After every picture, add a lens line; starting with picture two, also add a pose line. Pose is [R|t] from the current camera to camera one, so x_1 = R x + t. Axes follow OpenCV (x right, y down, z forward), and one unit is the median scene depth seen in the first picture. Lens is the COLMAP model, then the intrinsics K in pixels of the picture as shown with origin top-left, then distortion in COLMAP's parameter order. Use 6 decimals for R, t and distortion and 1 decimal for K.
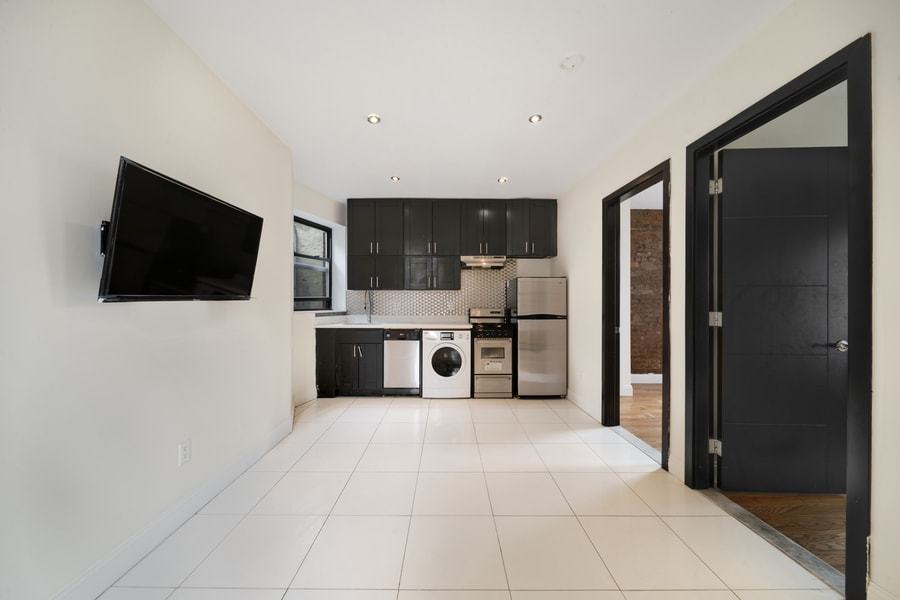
lens RADIAL K [[319.4, 0, 449.9], [0, 319.4, 301.9], [0, 0, 1]] dist [-0.001904, -0.000096]
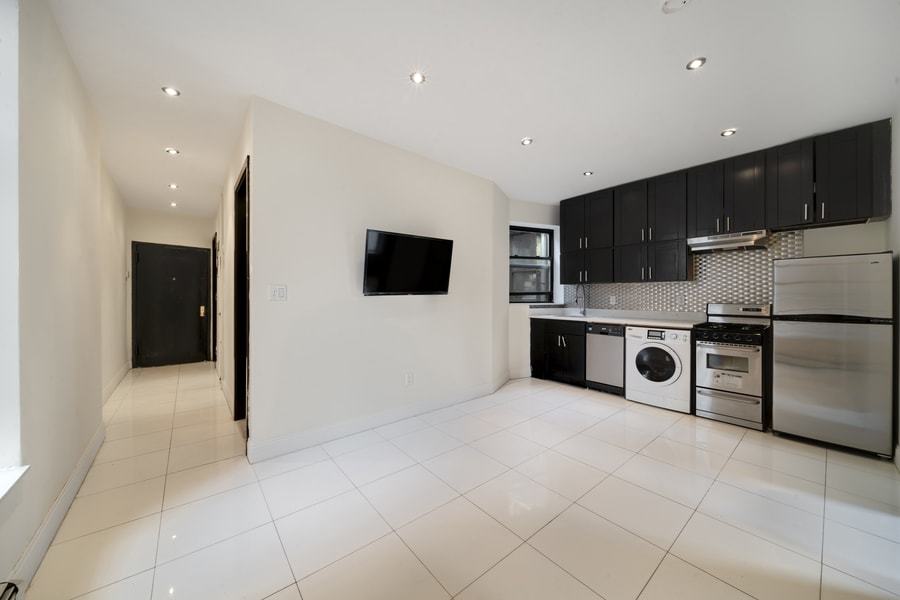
lens RADIAL K [[319.4, 0, 445.9], [0, 319.4, 297.1], [0, 0, 1]] dist [-0.001904, -0.000096]
pose [[0.632354, 0.002477, -0.774676, 0.299700], [0.001488, 0.999989, 0.004412, -0.000298], [0.774678, -0.003943, 0.632343, 0.009585]]
